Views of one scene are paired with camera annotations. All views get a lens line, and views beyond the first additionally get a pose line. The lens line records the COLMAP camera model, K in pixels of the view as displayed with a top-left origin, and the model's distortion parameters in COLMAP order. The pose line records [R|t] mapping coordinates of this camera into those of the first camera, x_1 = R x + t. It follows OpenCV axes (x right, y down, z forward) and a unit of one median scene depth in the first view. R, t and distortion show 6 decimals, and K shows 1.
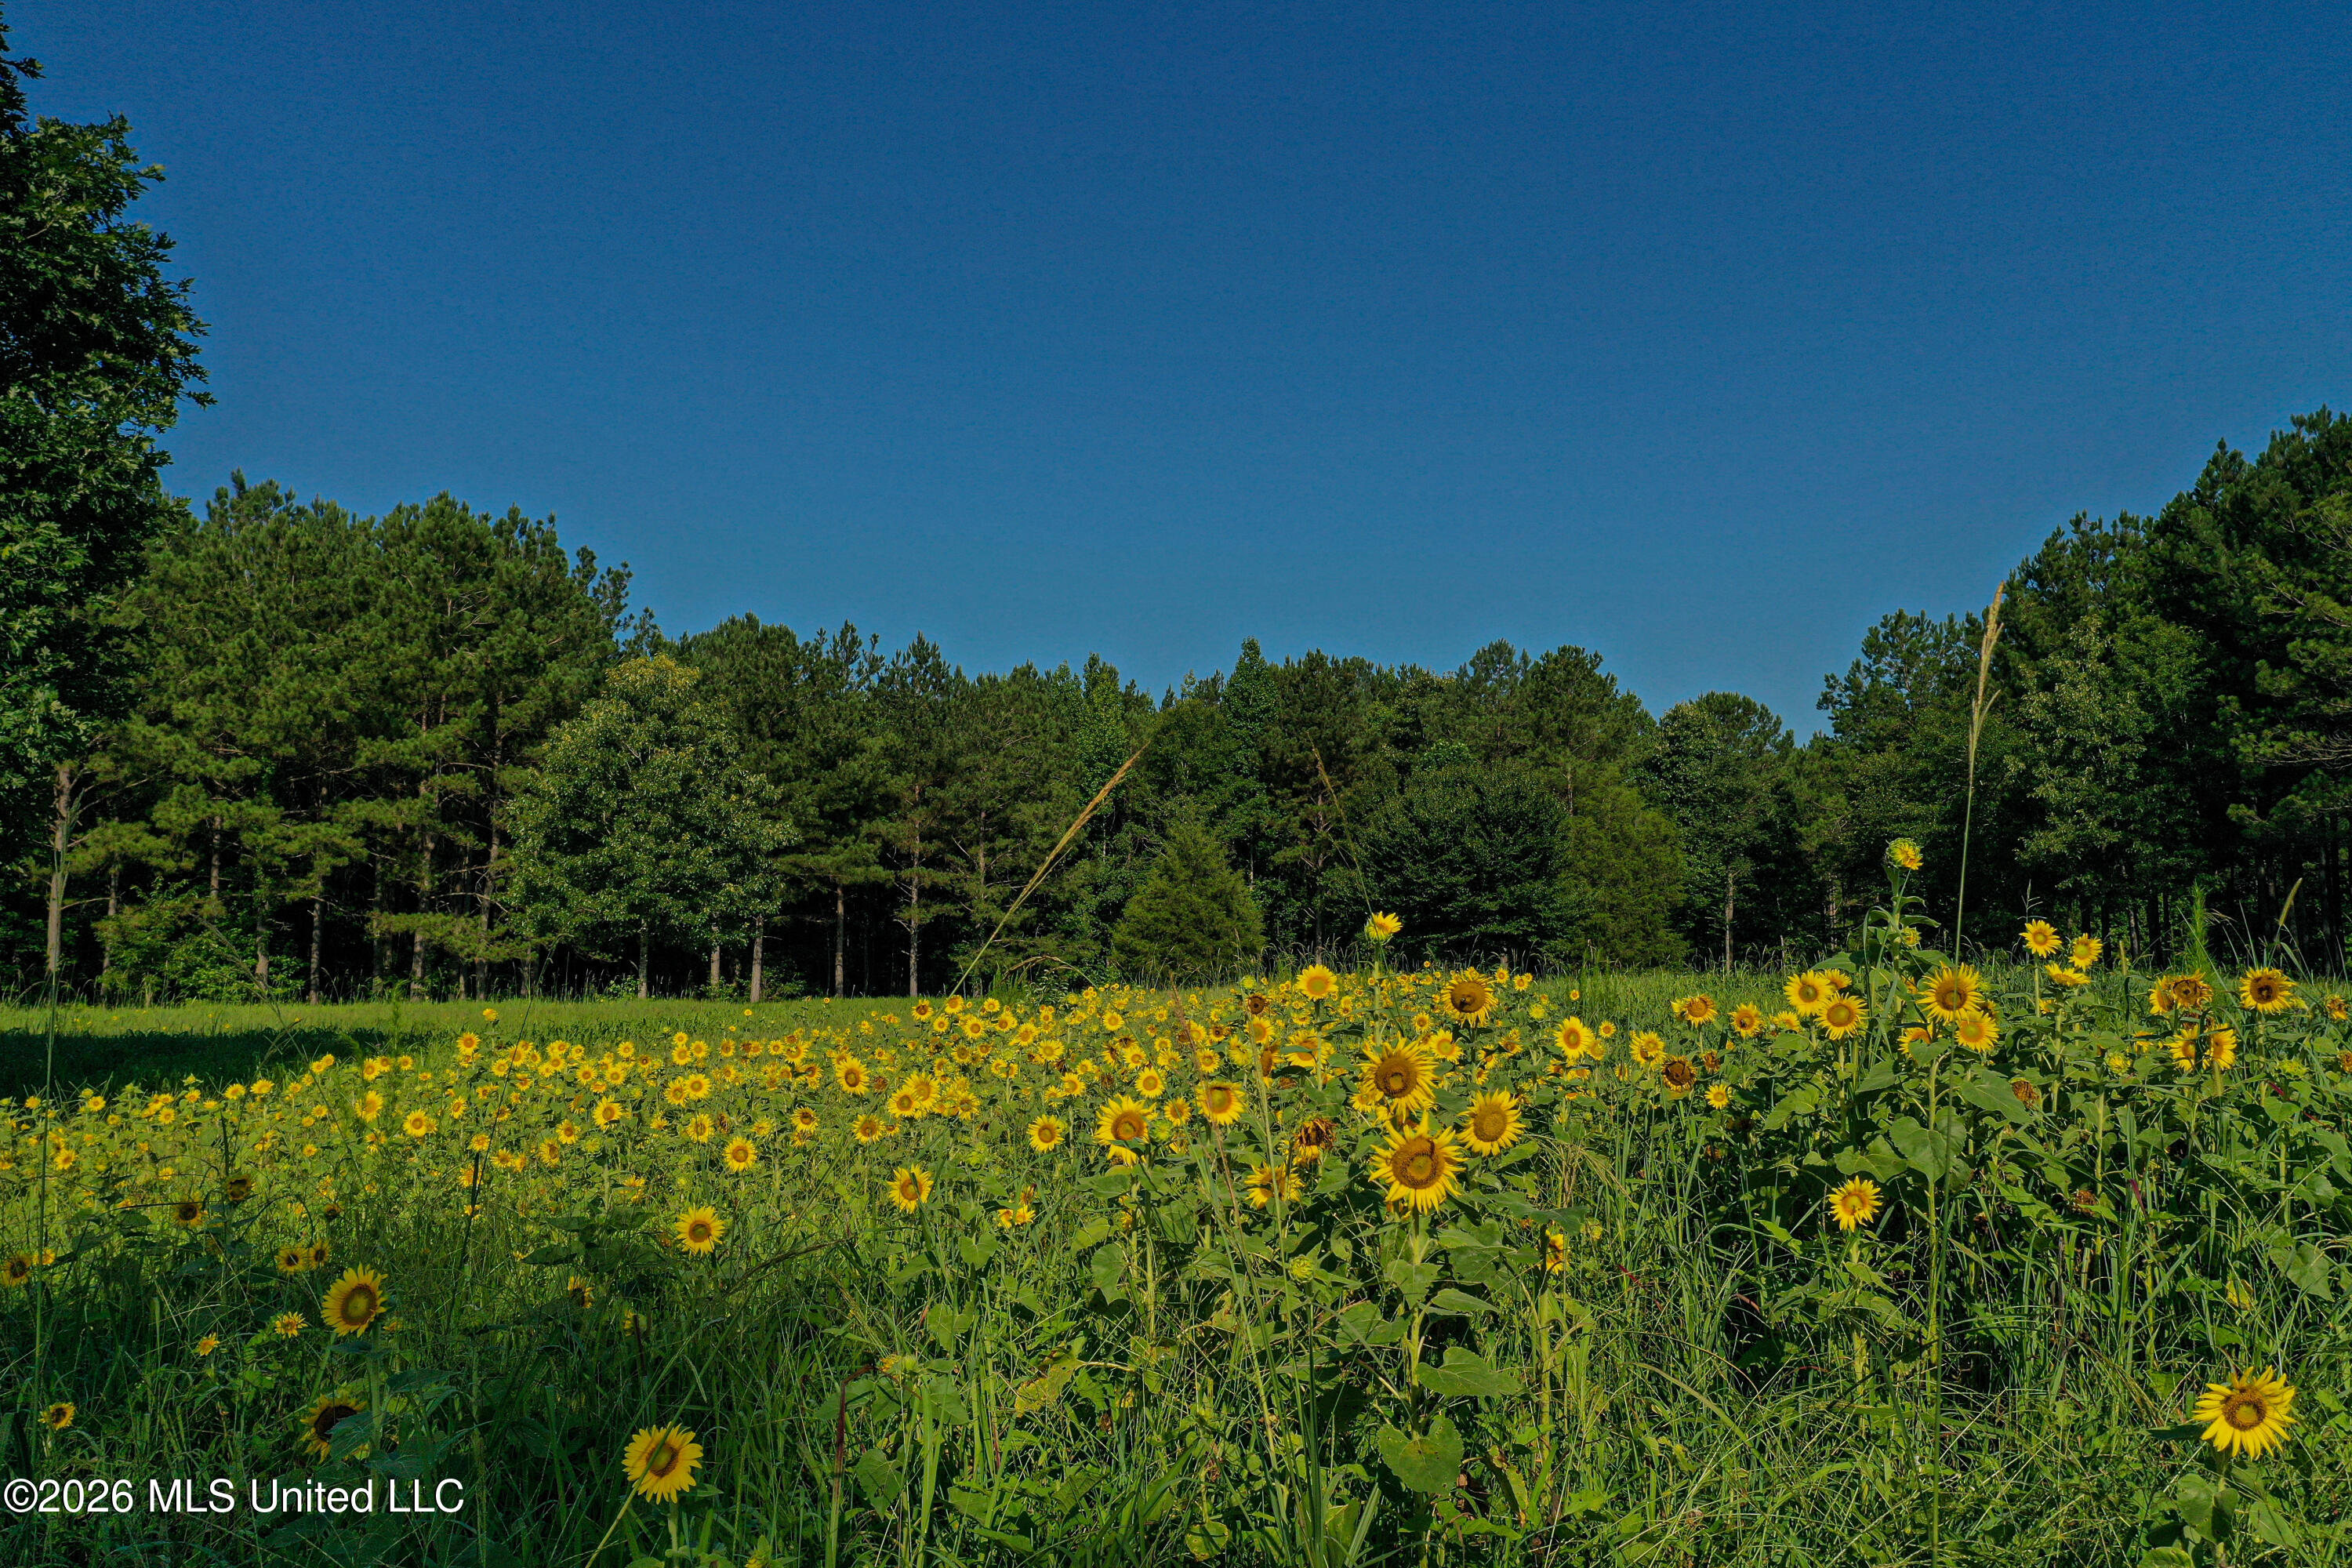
lens RADIAL K [[1895.9, 0, 1176.0], [0, 1895.9, 784.0], [0, 0, 1]] dist [0.039816, -0.003699]
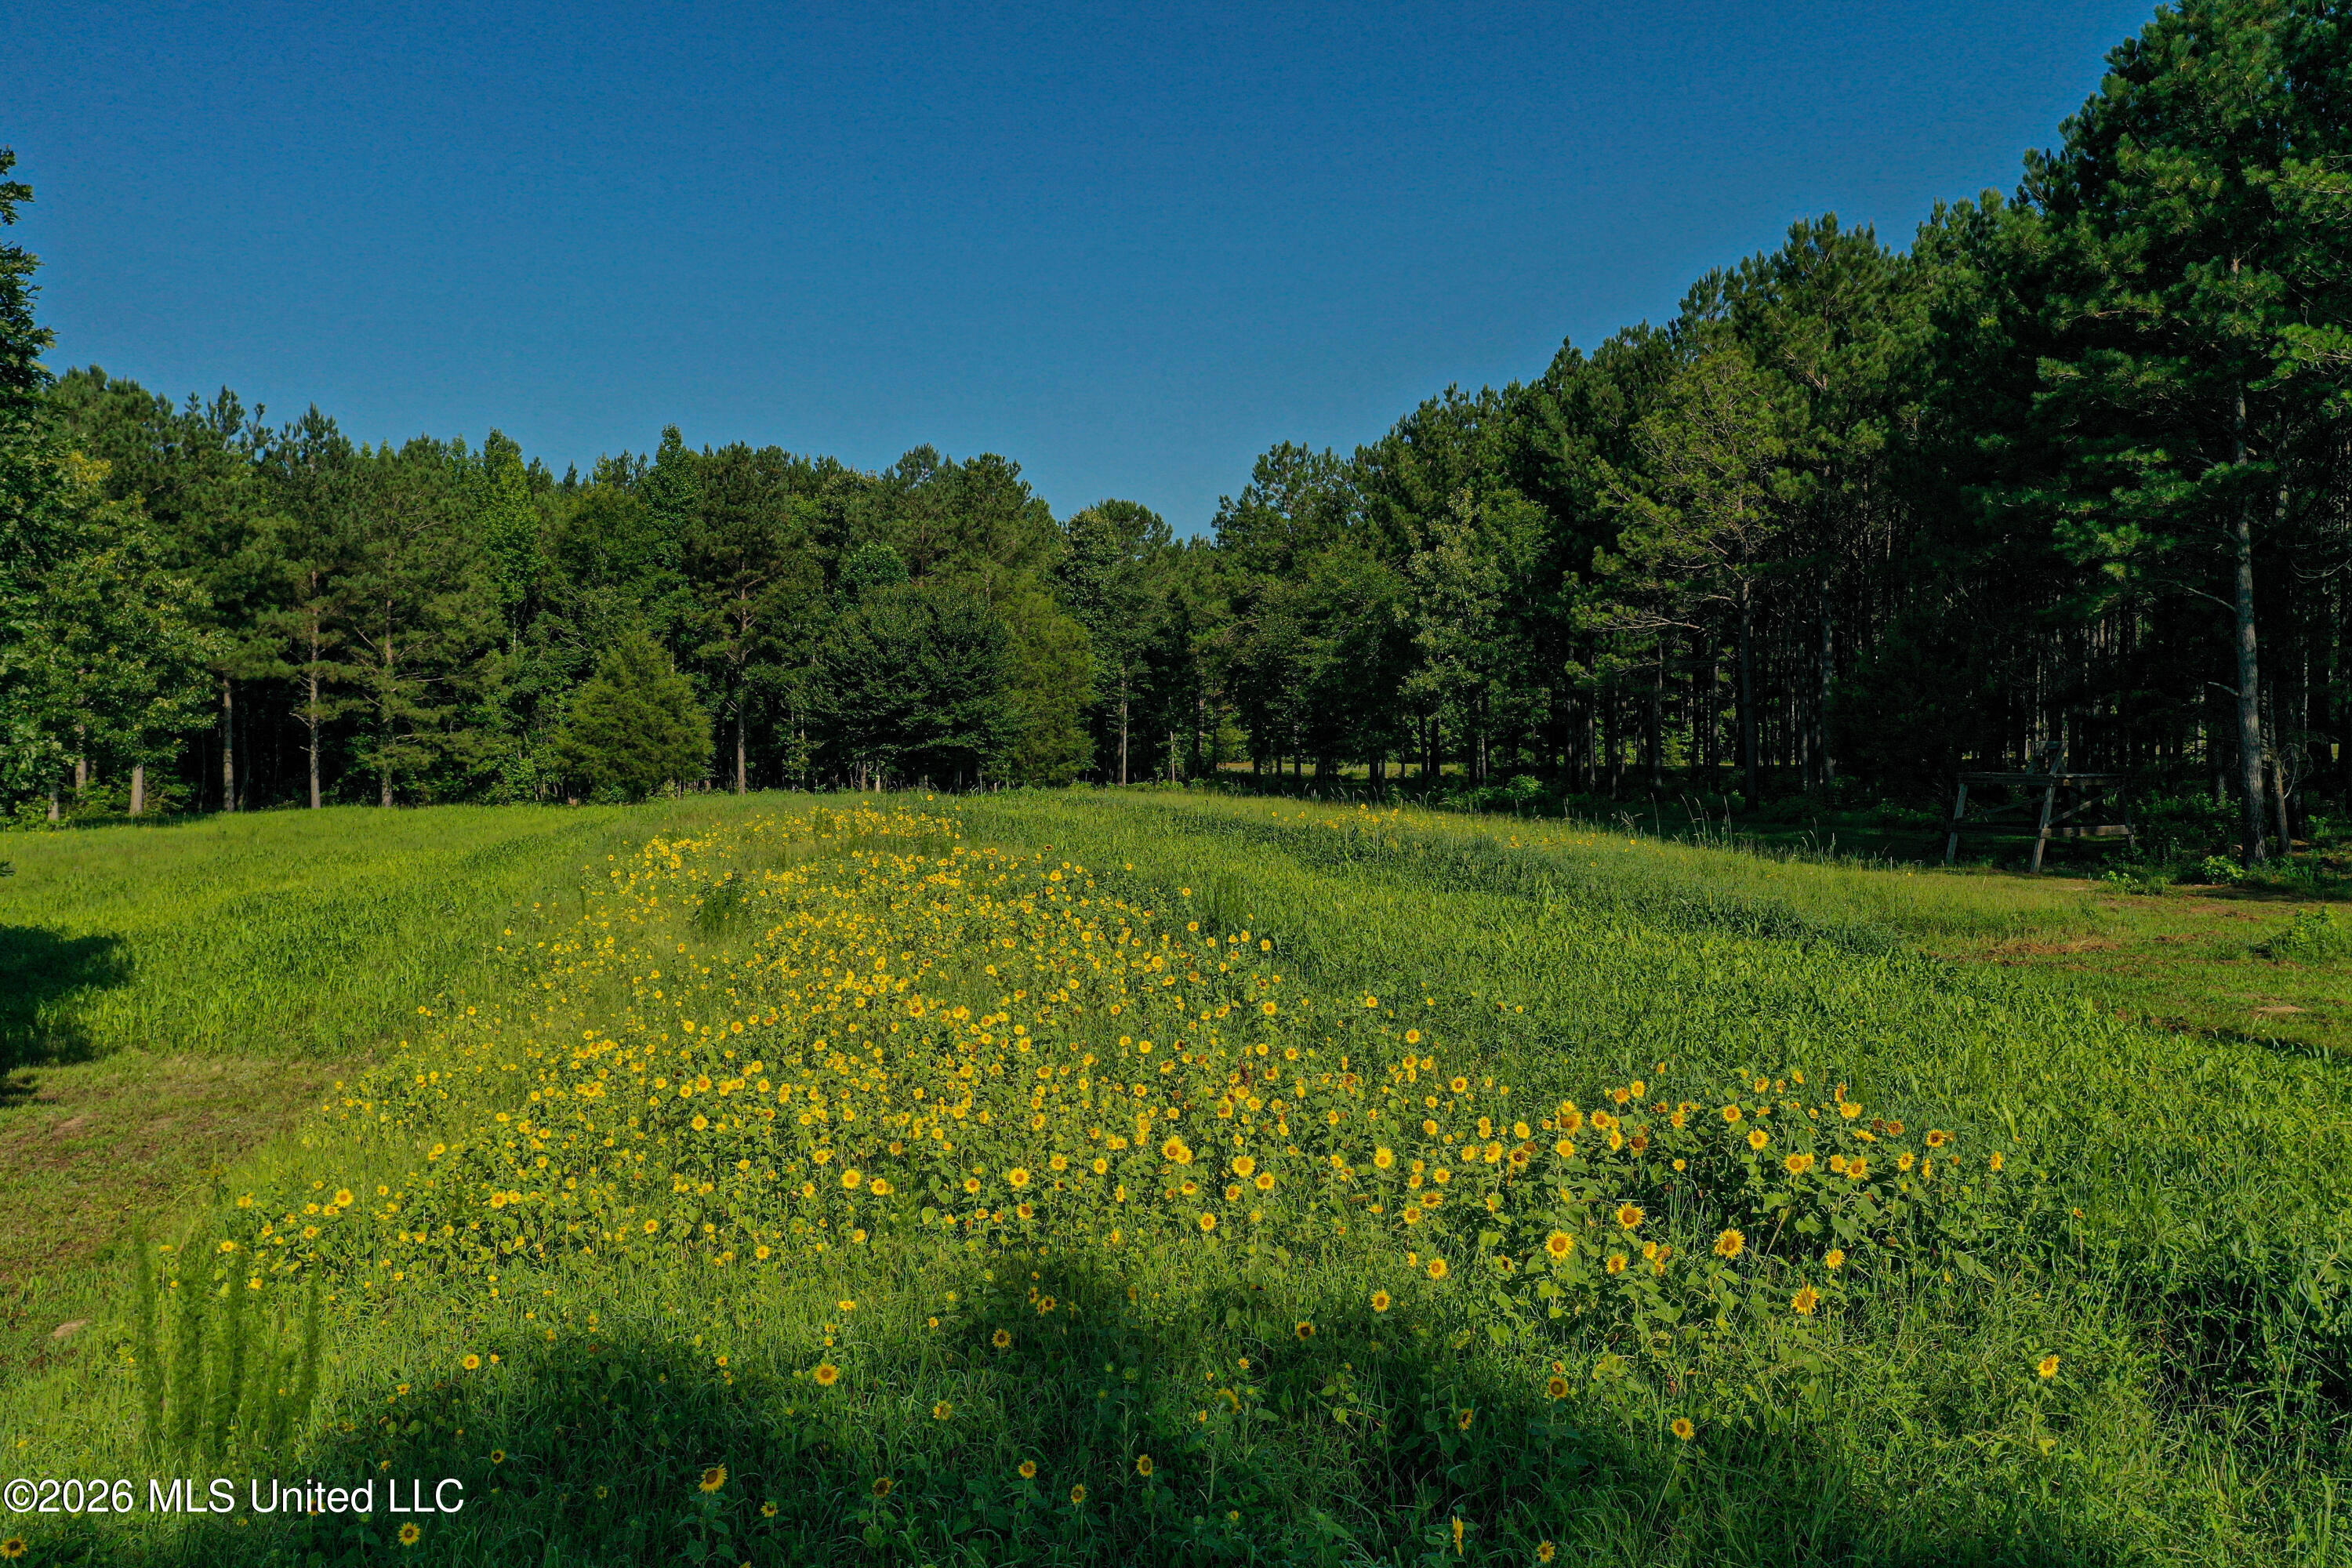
lens RADIAL K [[1895.9, 0, 1176.0], [0, 1895.9, 784.0], [0, 0, 1]] dist [0.039816, -0.003699]
pose [[0.944053, -0.003191, 0.329779, -0.046914], [-0.038364, 0.992102, 0.119426, -0.024313], [-0.327555, -0.125396, 0.936474, -0.036676]]
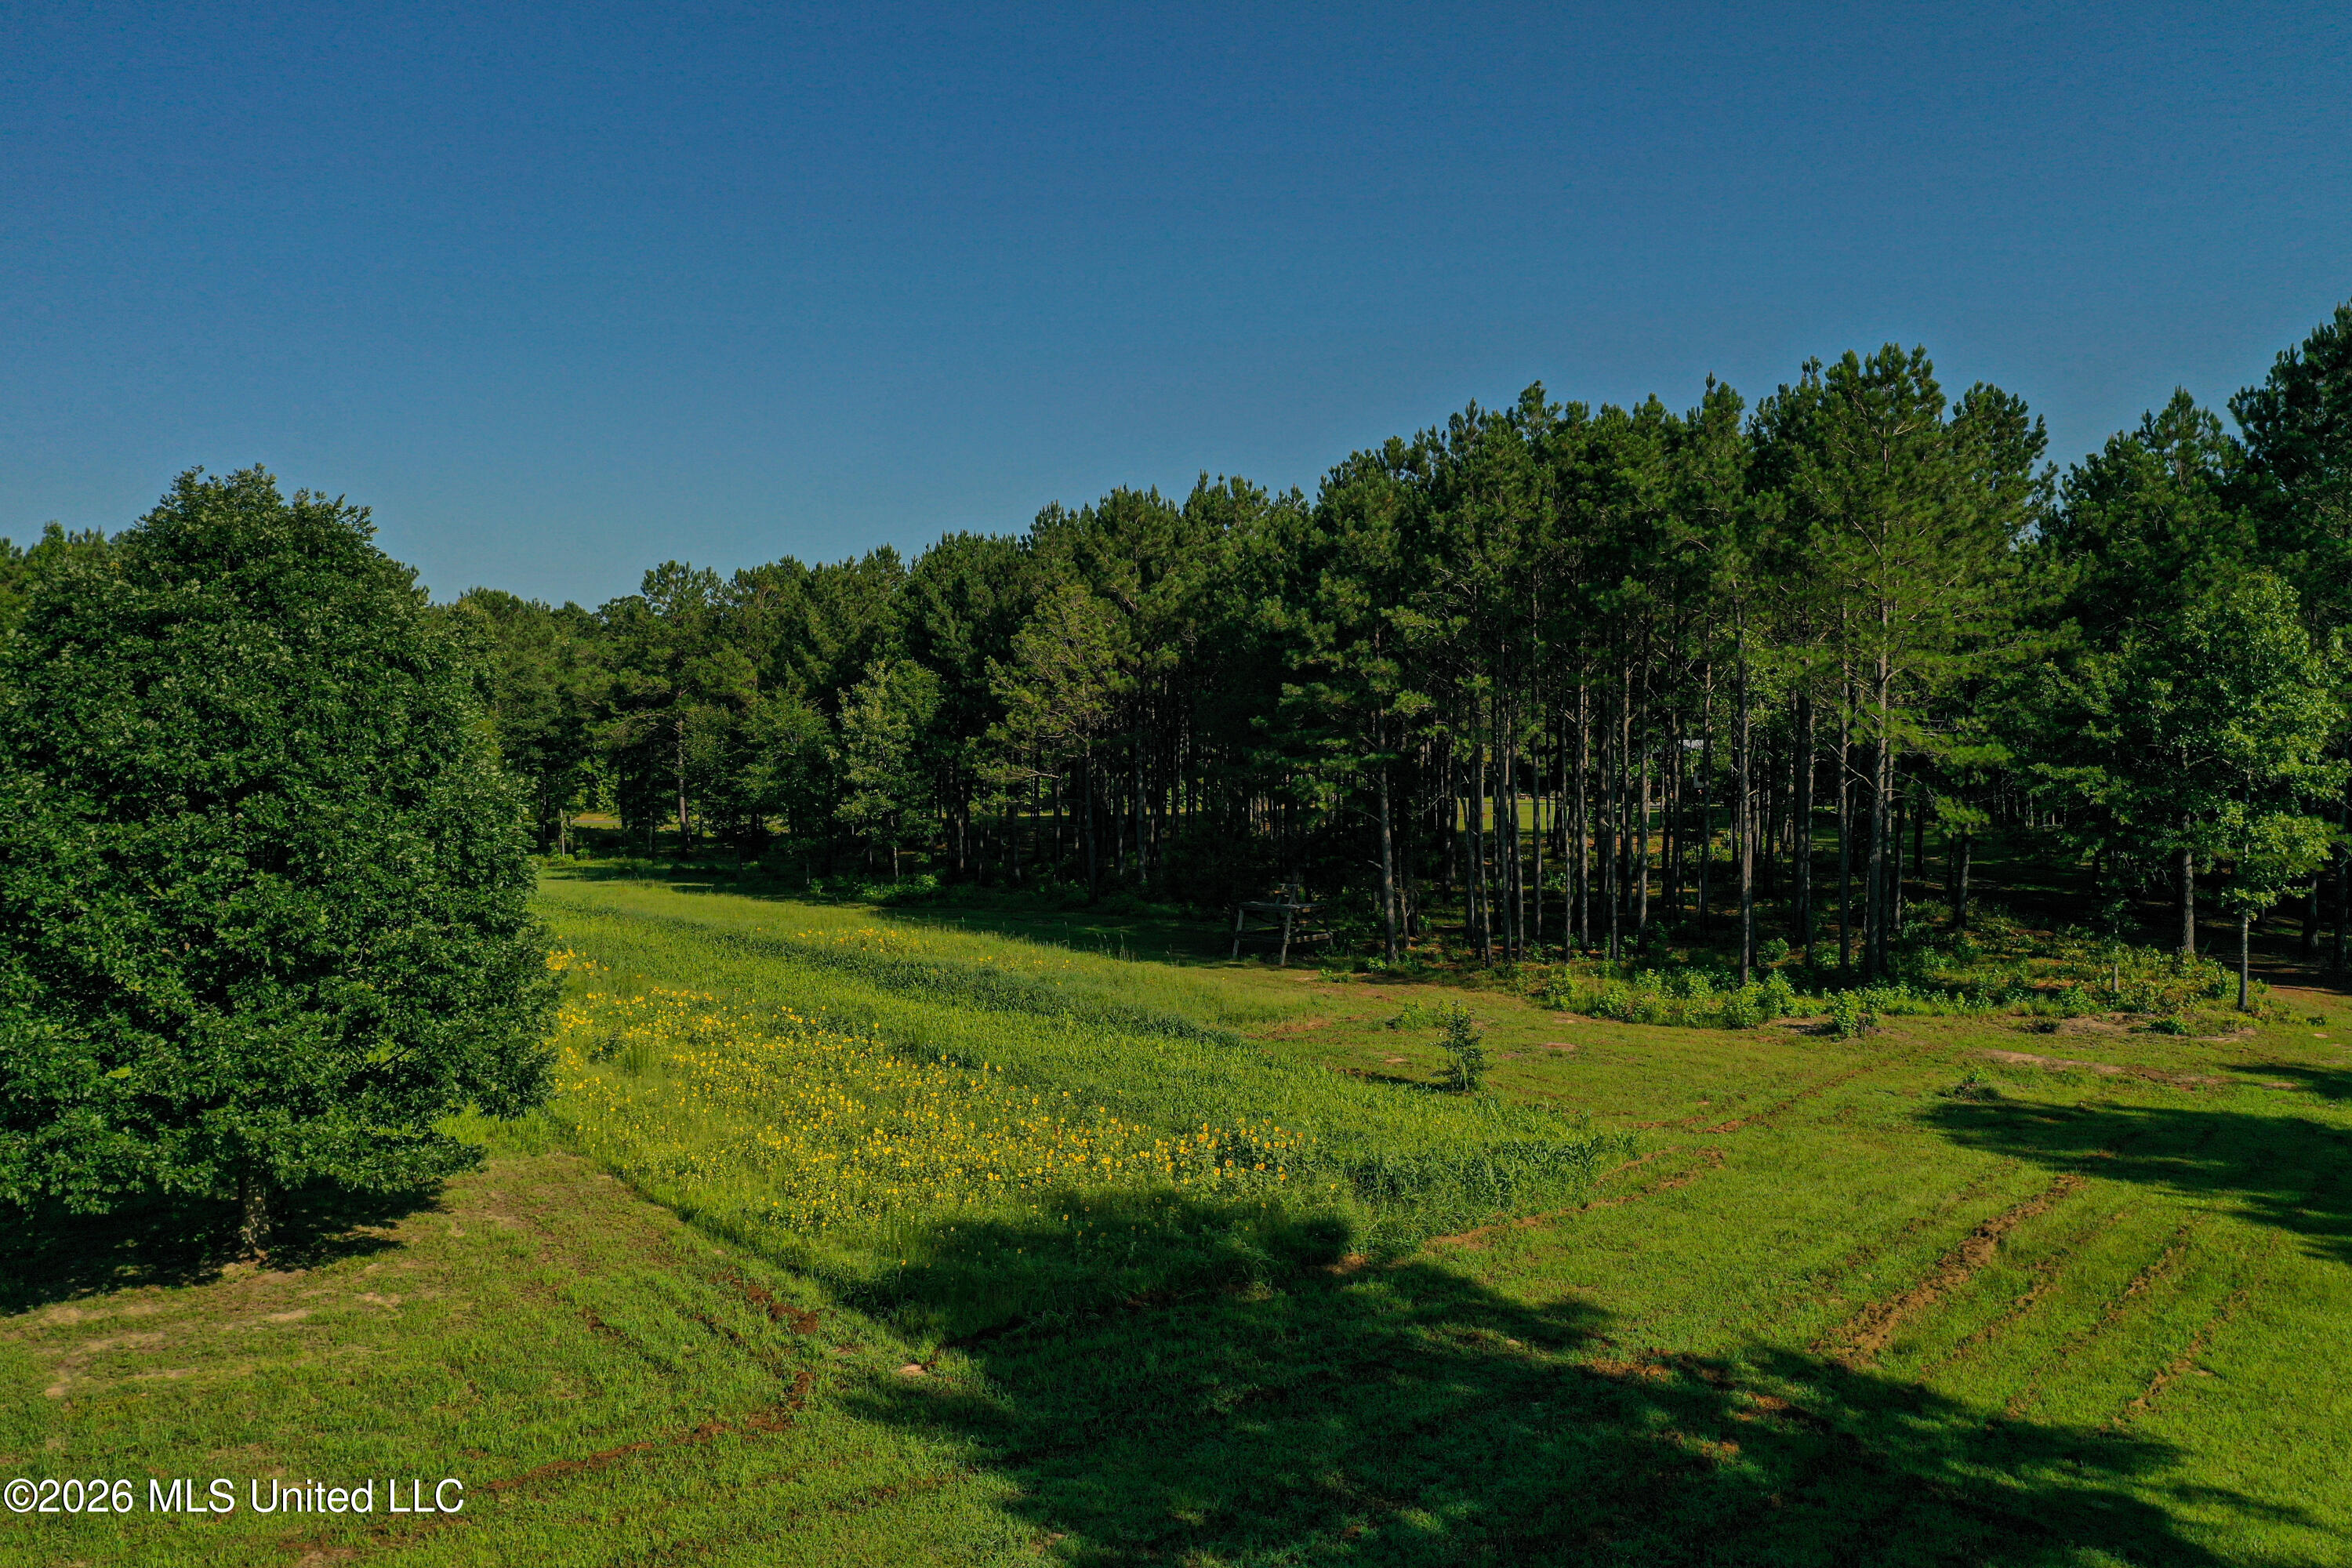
lens RADIAL K [[1895.9, 0, 1176.0], [0, 1895.9, 784.0], [0, 0, 1]] dist [0.039816, -0.003699]
pose [[0.747464, -0.009018, 0.664241, -0.229584], [-0.072267, 0.992870, 0.094801, -0.092877], [-0.660359, -0.118863, 0.741483, -0.199285]]
